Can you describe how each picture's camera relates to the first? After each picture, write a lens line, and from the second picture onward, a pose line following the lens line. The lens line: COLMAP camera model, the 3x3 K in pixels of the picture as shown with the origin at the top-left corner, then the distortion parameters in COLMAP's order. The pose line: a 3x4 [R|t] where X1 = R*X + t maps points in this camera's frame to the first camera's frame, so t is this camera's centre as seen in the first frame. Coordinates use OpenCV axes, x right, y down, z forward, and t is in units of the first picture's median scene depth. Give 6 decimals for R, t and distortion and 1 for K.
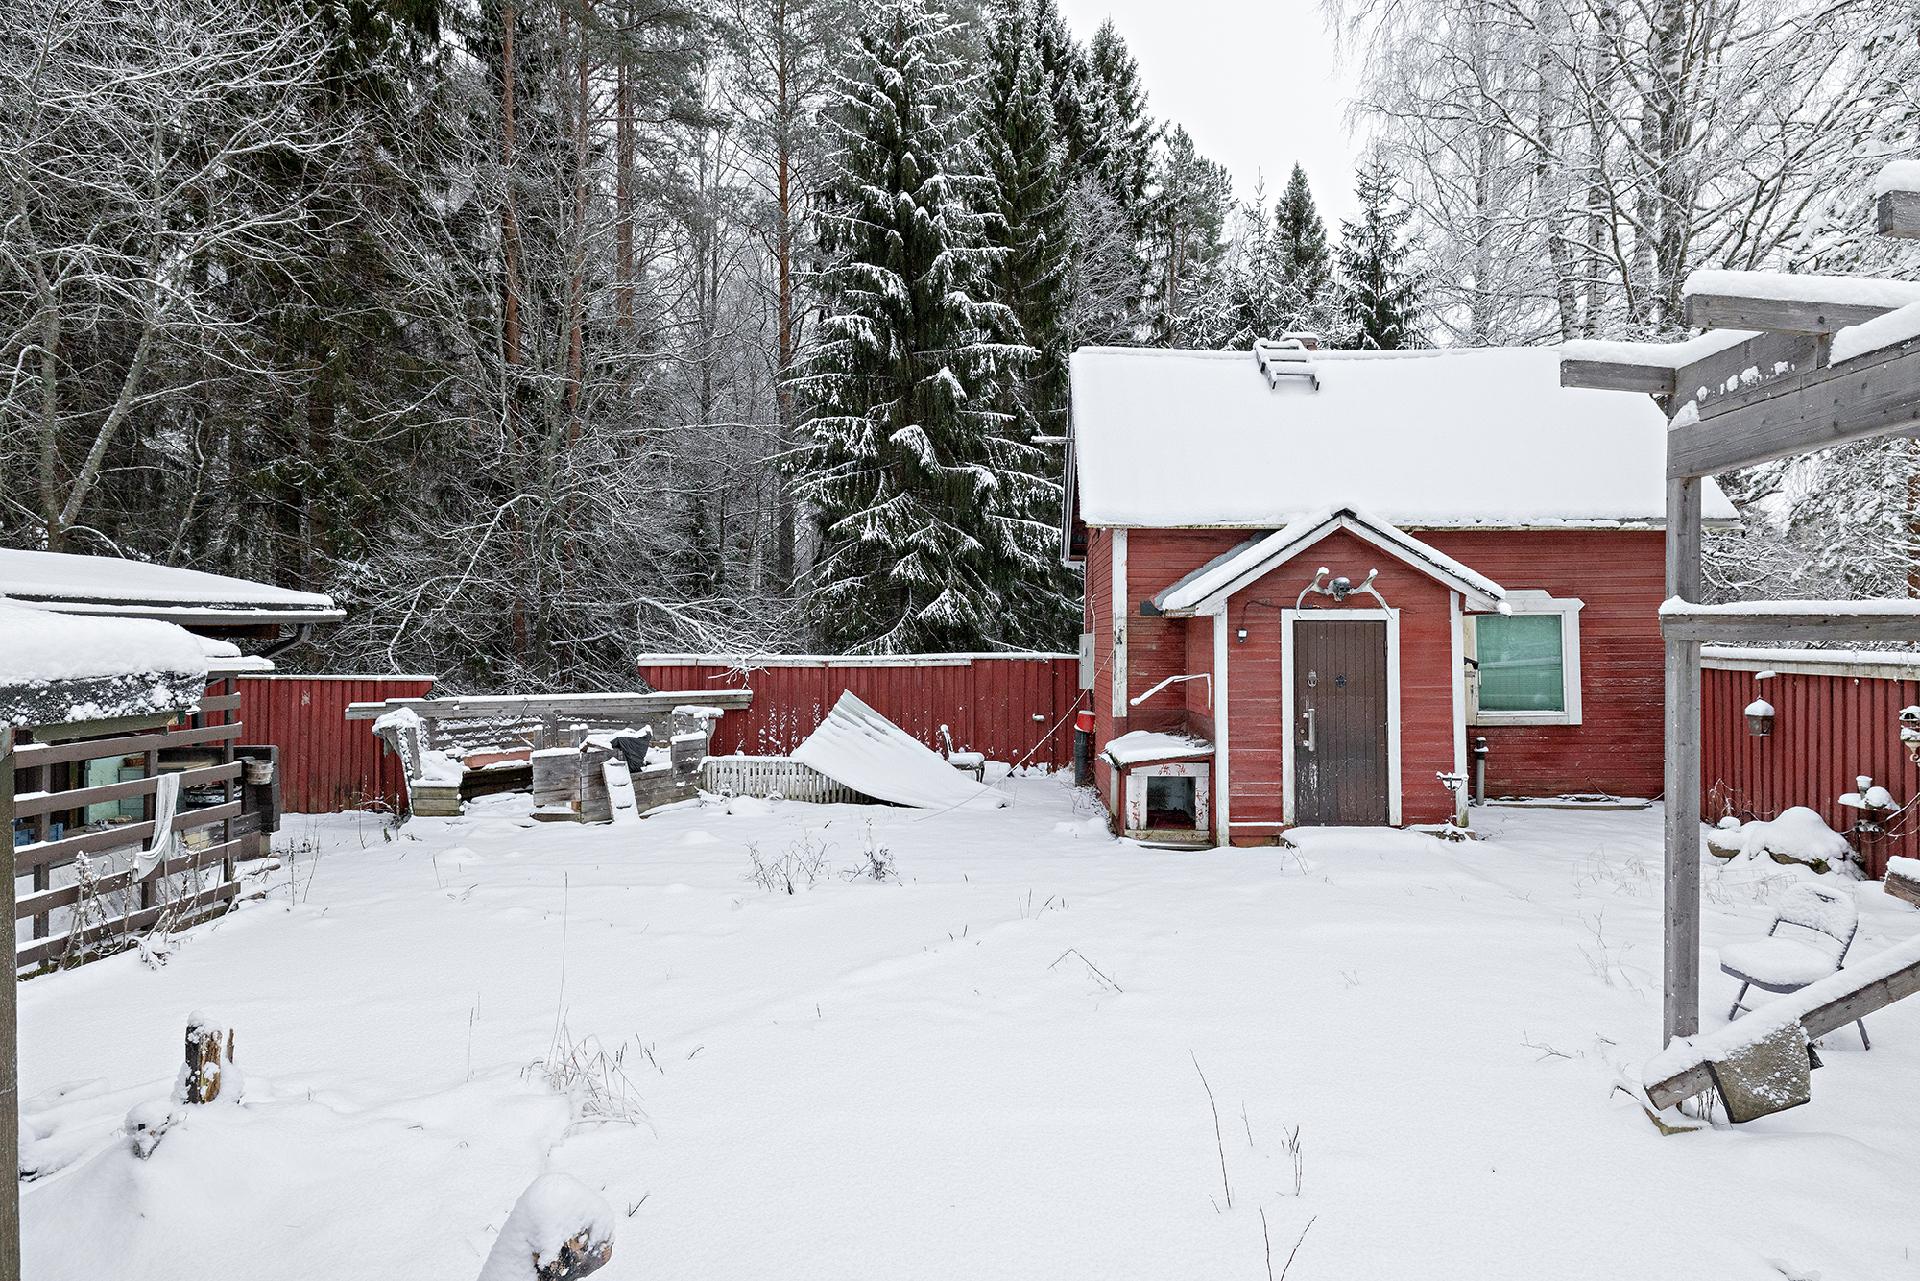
lens RADIAL K [[1046.2, 0, 963.1], [0, 1046.2, 638.4], [0, 0, 1]] dist [-0.000226, 0.000586]
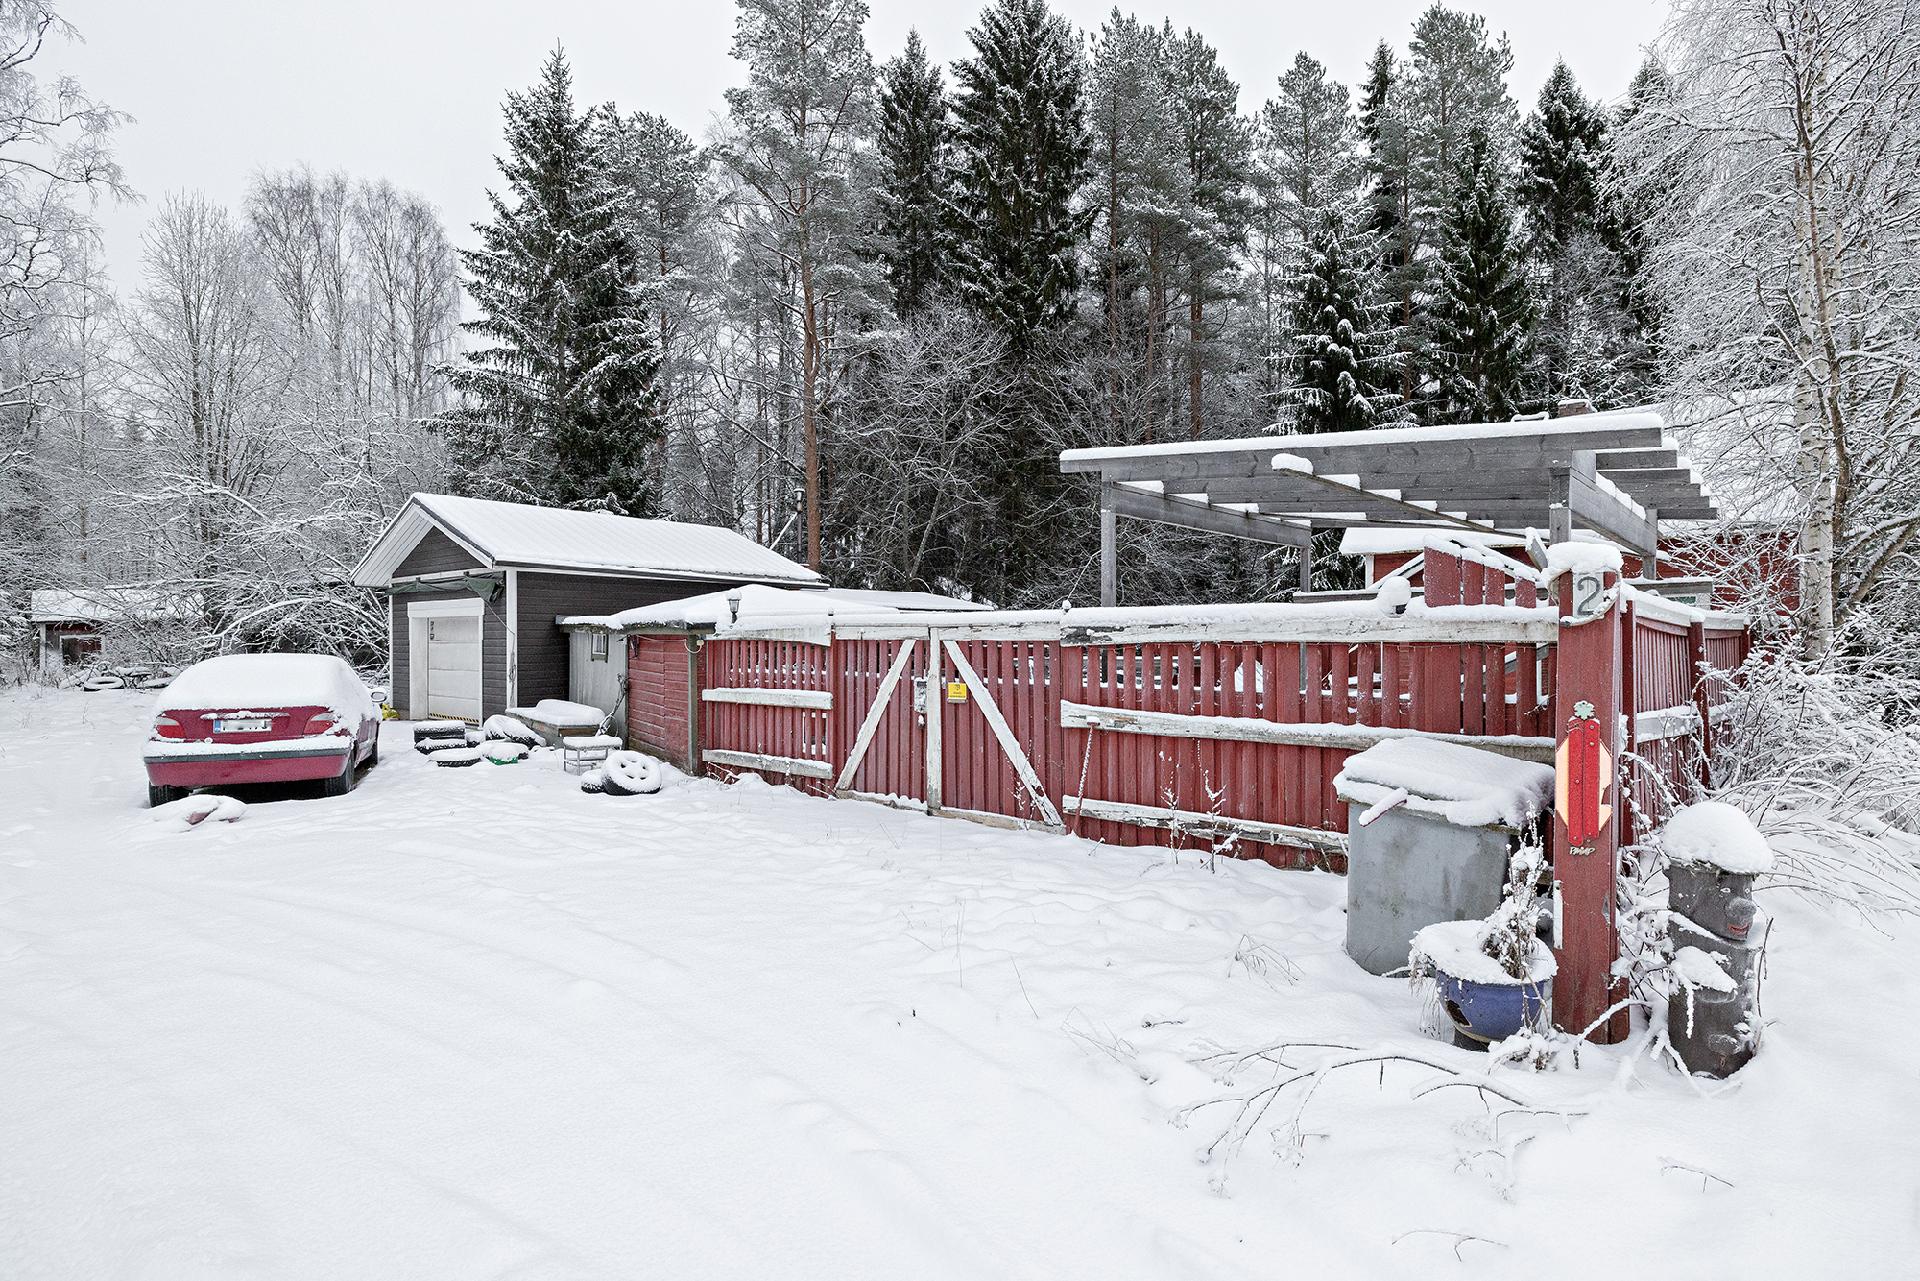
lens RADIAL K [[917.7, 0, 967.2], [0, 917.7, 637.7], [0, 0, 1]] dist [0.000033, 0.000131]
pose [[0.780800, -0.005433, -0.624758, 0.394304], [0.001461, 0.999975, -0.006870, 0.027358], [0.624780, 0.004452, 0.780788, -0.390745]]
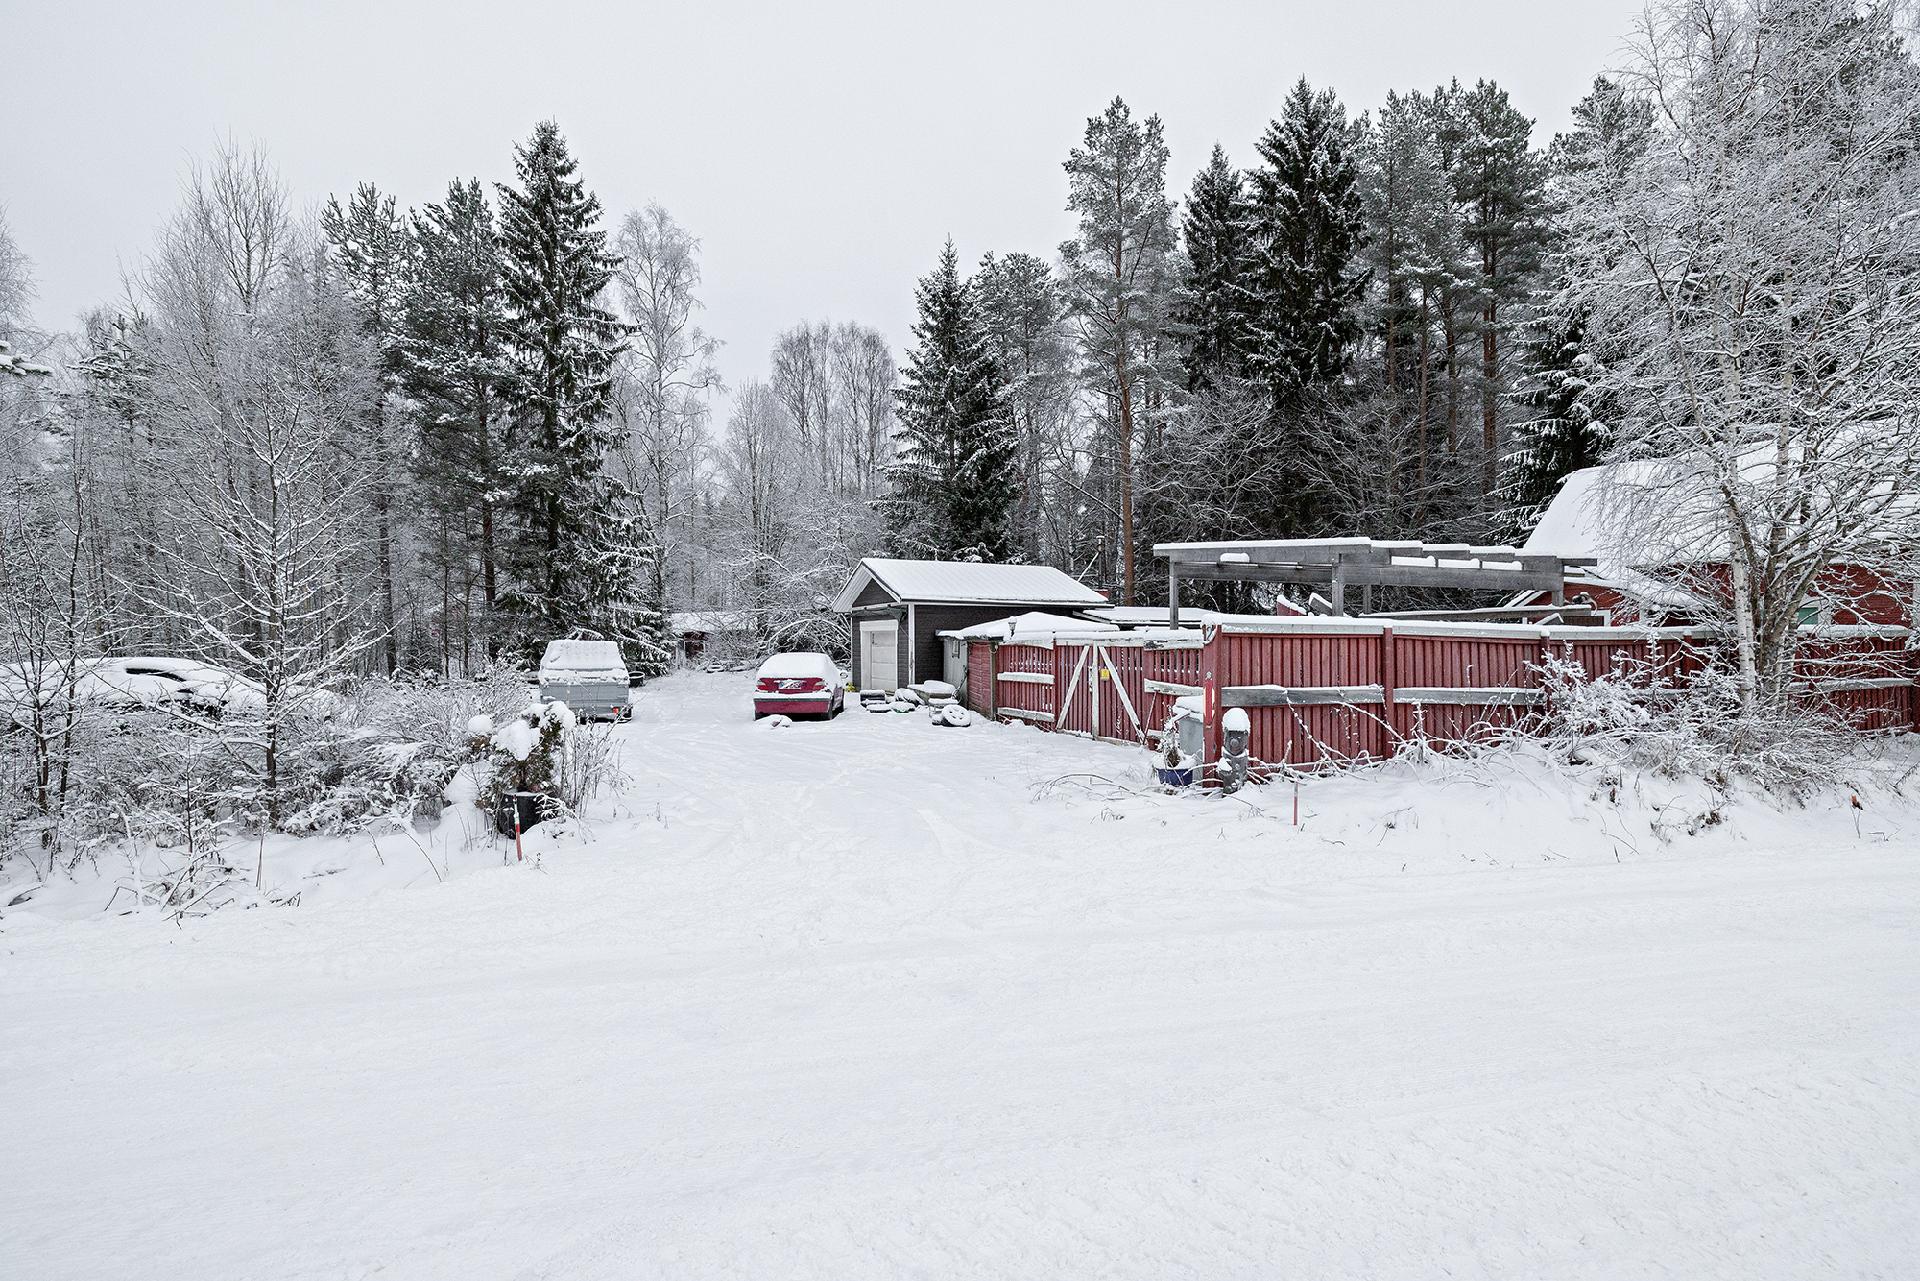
lens RADIAL K [[846.3, 0, 971.2], [0, 846.3, 639.7], [0, 0, 1]] dist [-0.000461, 0.000244]
pose [[0.450110, -0.006397, -0.892950, 0.783766], [0.001759, 0.999979, -0.006277, 0.023475], [0.892971, 0.001255, 0.450112, -0.511377]]
